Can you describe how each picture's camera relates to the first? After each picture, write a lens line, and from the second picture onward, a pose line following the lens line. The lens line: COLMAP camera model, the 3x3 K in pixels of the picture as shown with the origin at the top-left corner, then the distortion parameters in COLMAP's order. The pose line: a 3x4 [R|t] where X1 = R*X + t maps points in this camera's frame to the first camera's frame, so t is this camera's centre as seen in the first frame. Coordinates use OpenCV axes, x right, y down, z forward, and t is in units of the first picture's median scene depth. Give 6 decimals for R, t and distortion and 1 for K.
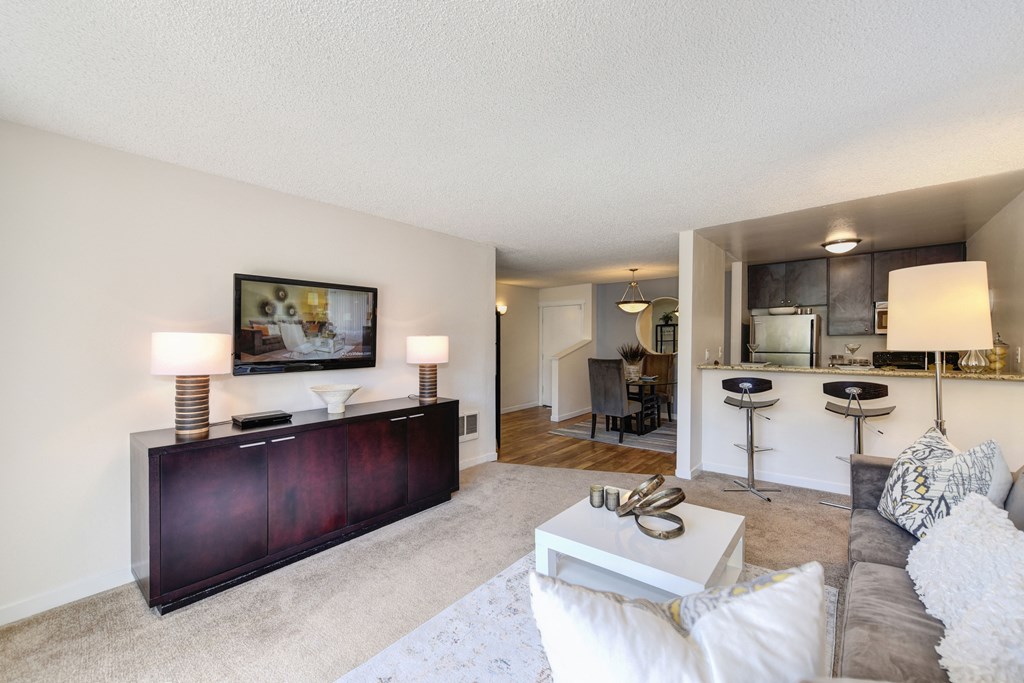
lens RADIAL K [[417.9, 0, 516.1], [0, 417.9, 351.3], [0, 0, 1]] dist [0.001069, 0.000022]
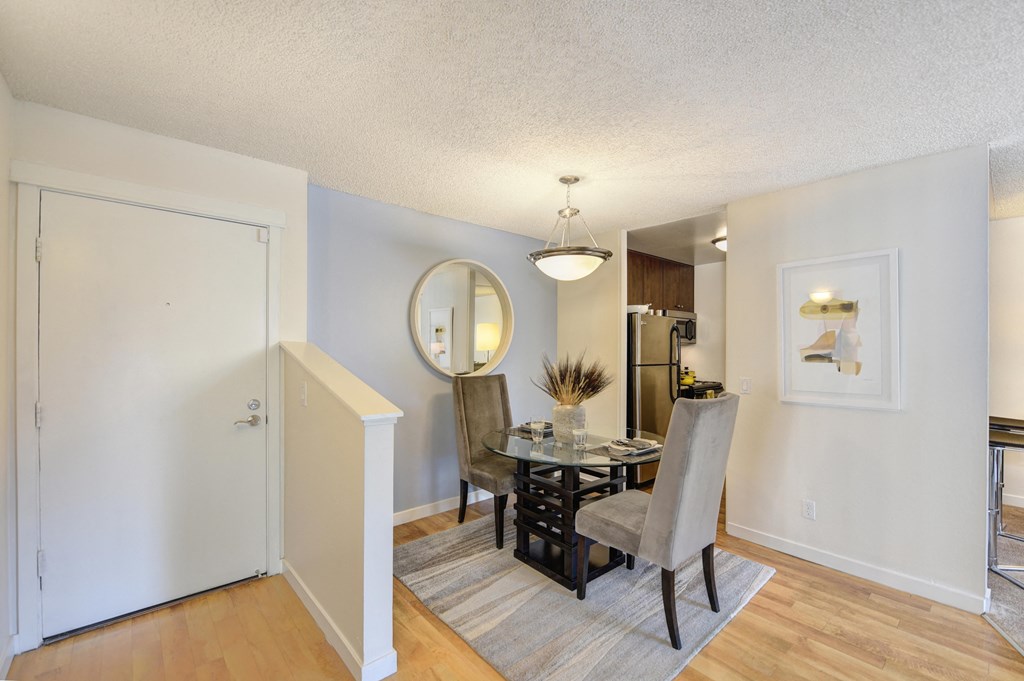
lens RADIAL K [[434.9, 0, 512.0], [0, 434.9, 340.5], [0, 0, 1]] dist [-0.000660, 0.000001]
pose [[0.158996, 0.006244, 0.987260, -0.214986], [-0.001279, 0.999980, -0.006118, -0.040419], [-0.987278, -0.000290, 0.159001, 1.230068]]
